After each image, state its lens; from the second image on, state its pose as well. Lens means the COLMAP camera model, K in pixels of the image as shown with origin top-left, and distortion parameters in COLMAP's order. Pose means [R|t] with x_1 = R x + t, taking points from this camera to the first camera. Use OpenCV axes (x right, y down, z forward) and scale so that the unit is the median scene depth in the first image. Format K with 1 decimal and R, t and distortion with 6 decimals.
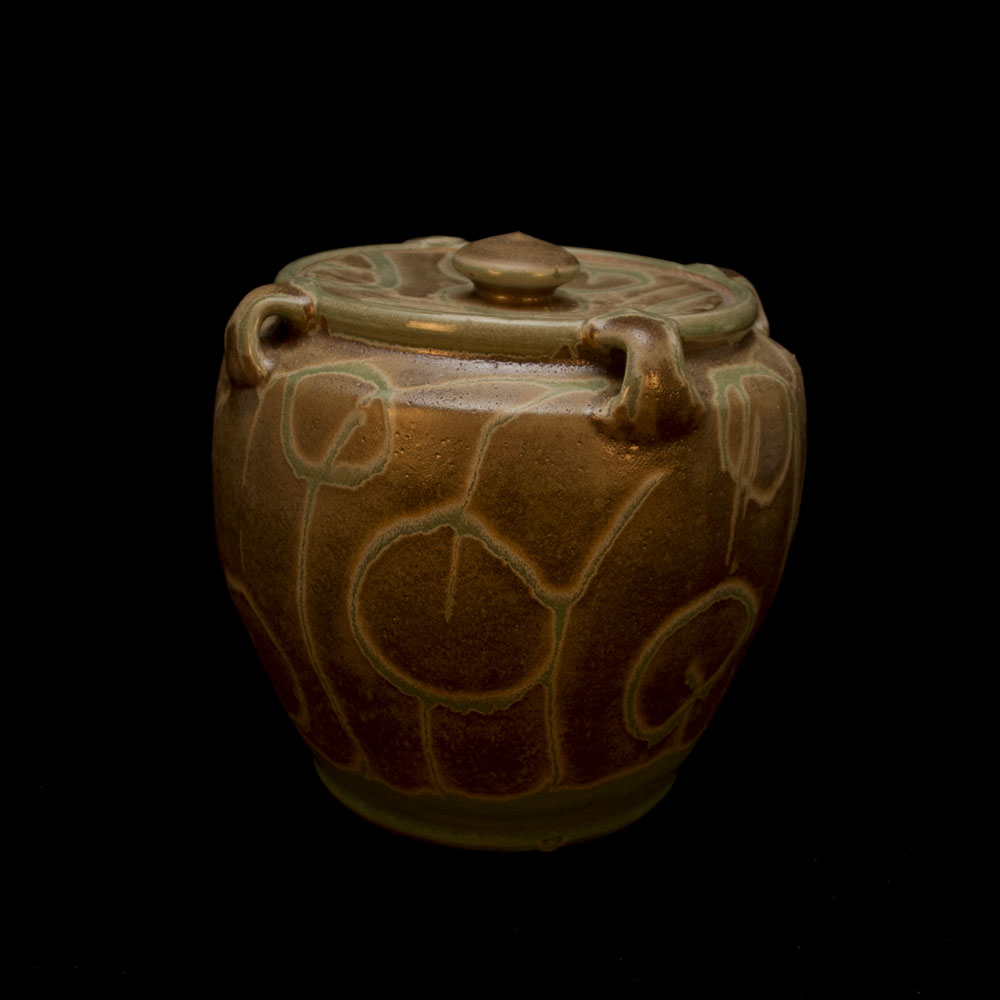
lens RADIAL K [[1508.0, 0, 498.0], [0, 1508.0, 501.6], [0, 0, 1]] dist [-0.010086, 0.000000]
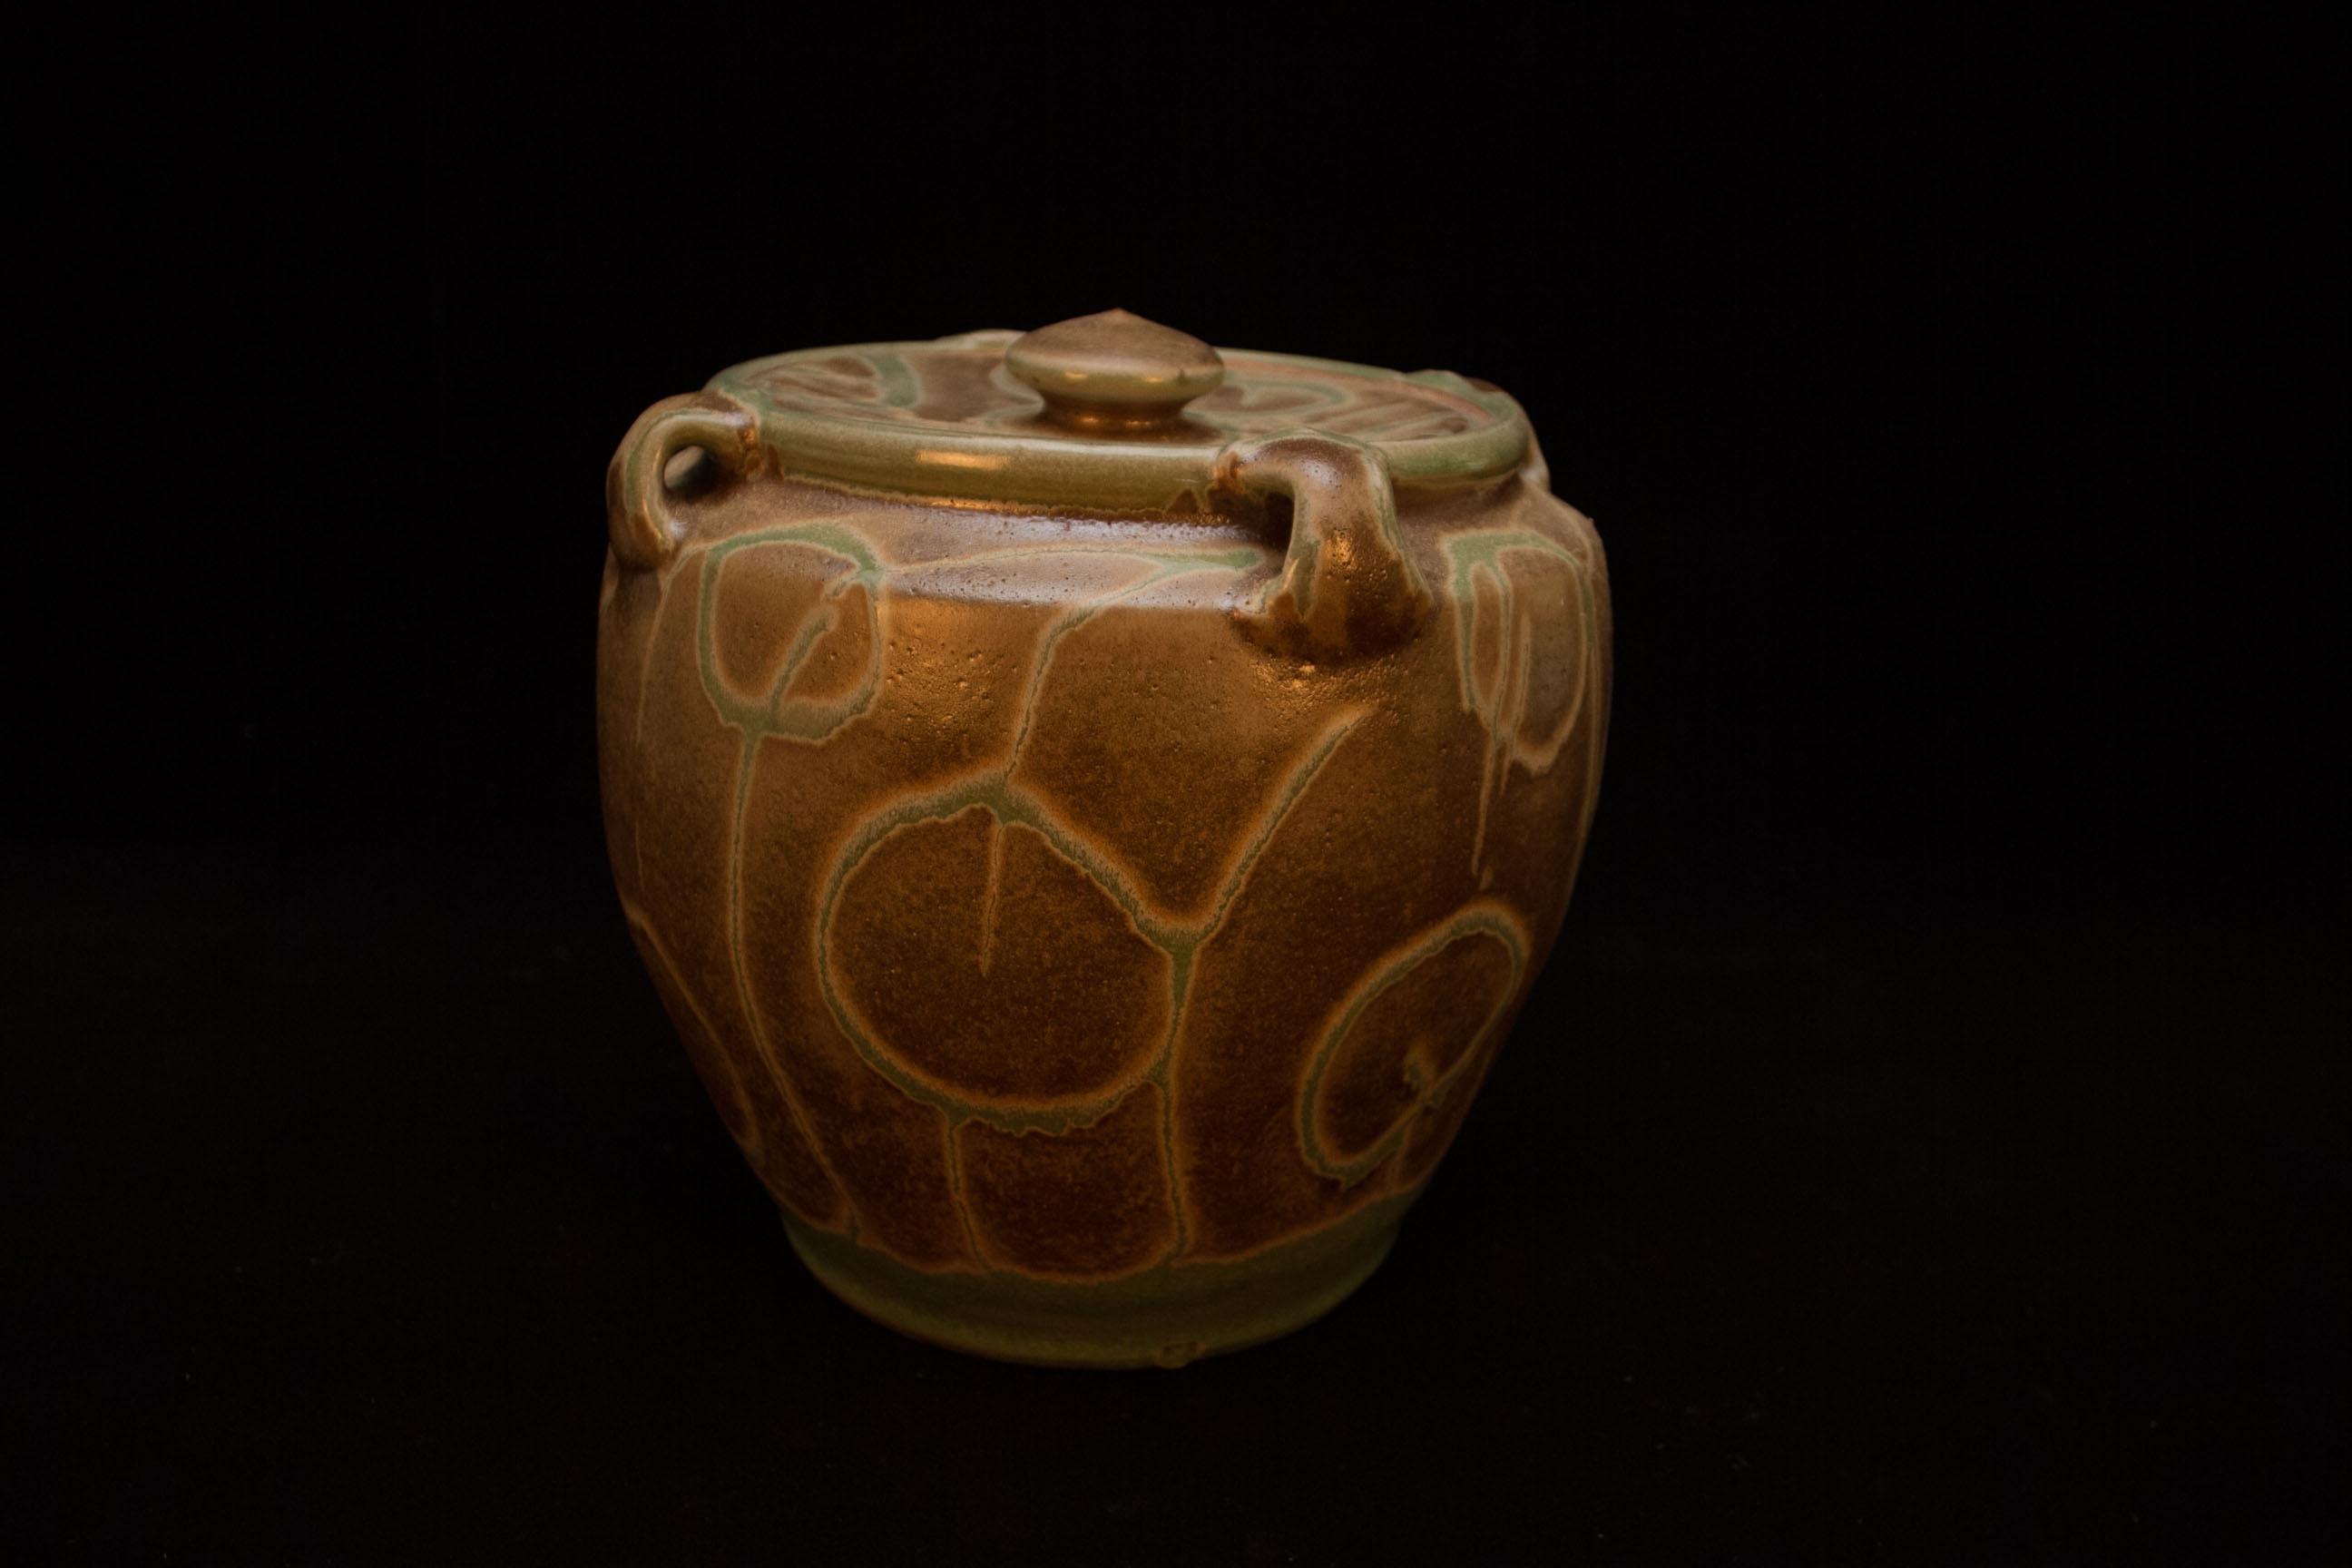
lens RADIAL K [[2180.3, 0, 1191.4], [0, 2180.3, 832.1], [0, 0, 1]] dist [-0.018821, 0.000000]
pose [[0.999976, -0.004098, 0.005618, 0.039189], [0.004049, 0.999953, 0.008852, 0.017773], [-0.005654, -0.008829, 0.999945, 0.166670]]
